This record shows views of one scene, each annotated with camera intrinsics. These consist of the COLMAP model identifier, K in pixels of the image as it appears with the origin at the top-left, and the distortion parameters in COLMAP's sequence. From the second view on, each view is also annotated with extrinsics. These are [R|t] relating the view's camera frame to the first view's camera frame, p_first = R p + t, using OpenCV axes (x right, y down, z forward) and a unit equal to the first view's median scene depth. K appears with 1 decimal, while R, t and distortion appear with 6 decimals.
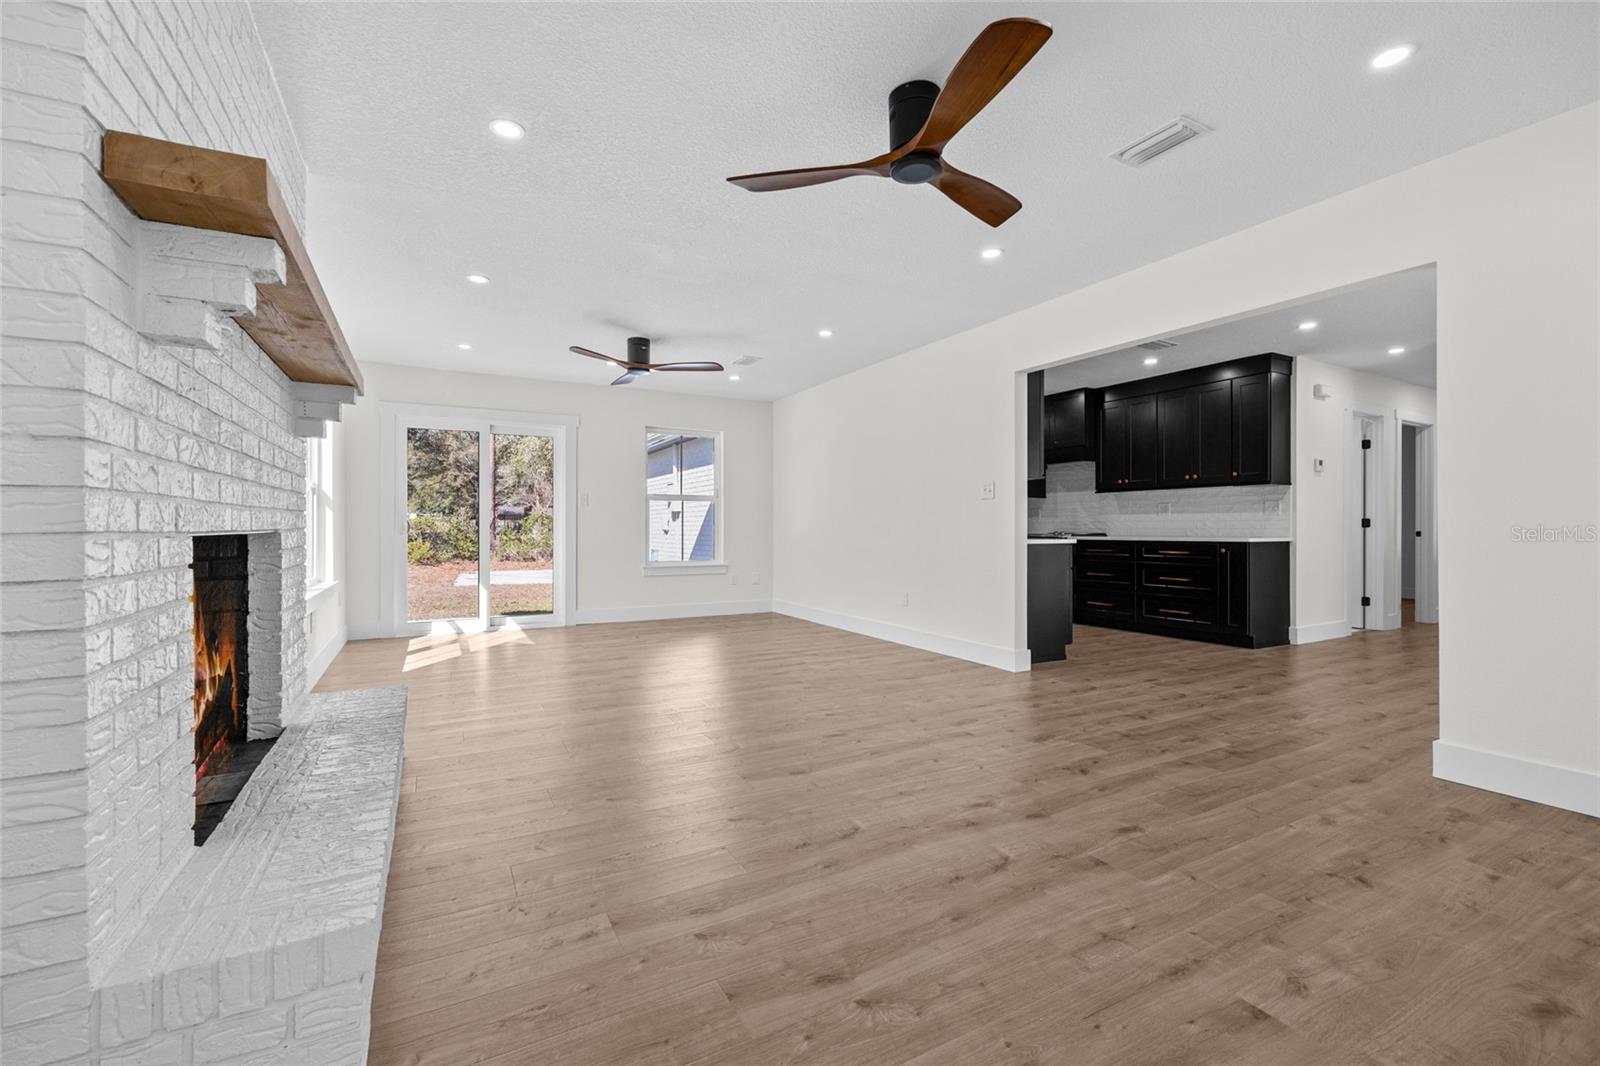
lens RADIAL K [[670.2, 0, 800.0], [0, 670.2, 533.0], [0, 0, 1]] dist [0.000502, -0.000467]
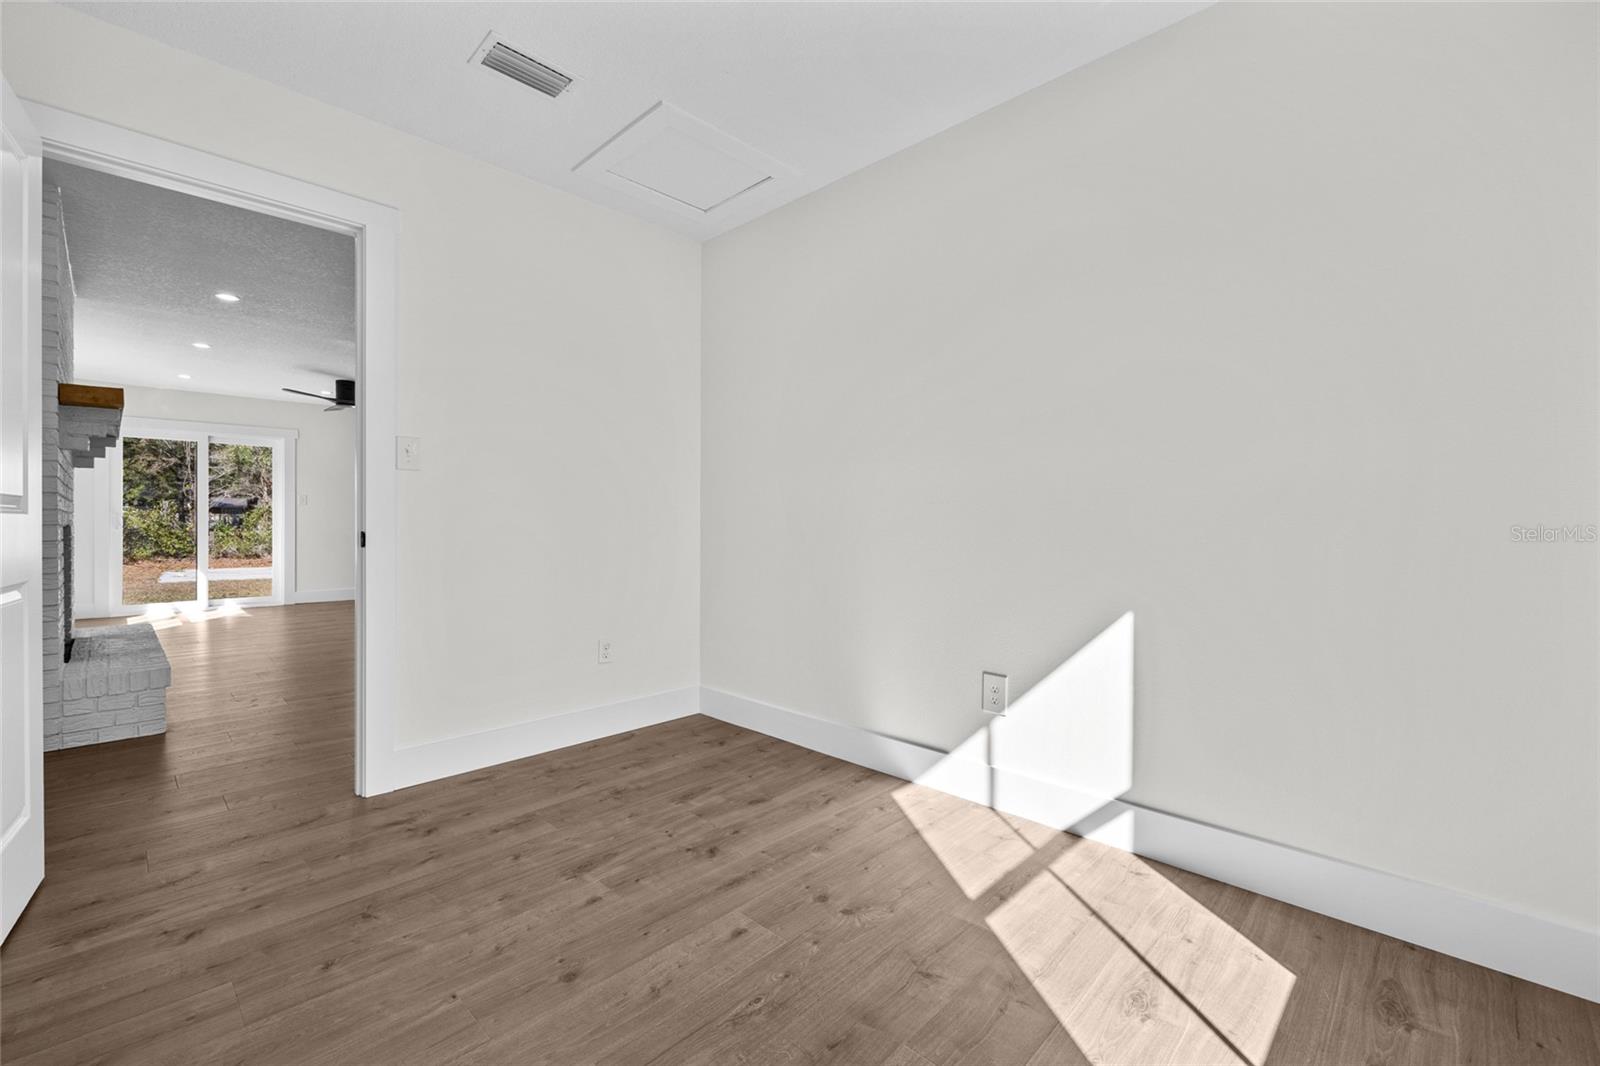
lens RADIAL K [[670.2, 0, 800.0], [0, 670.2, 533.0], [0, 0, 1]] dist [0.000502, -0.000467]
pose [[0.955720, -0.000538, 0.294278, 0.178078], [-0.000986, 0.999987, 0.005031, 0.002252], [-0.294276, -0.005098, 0.955707, -0.416112]]
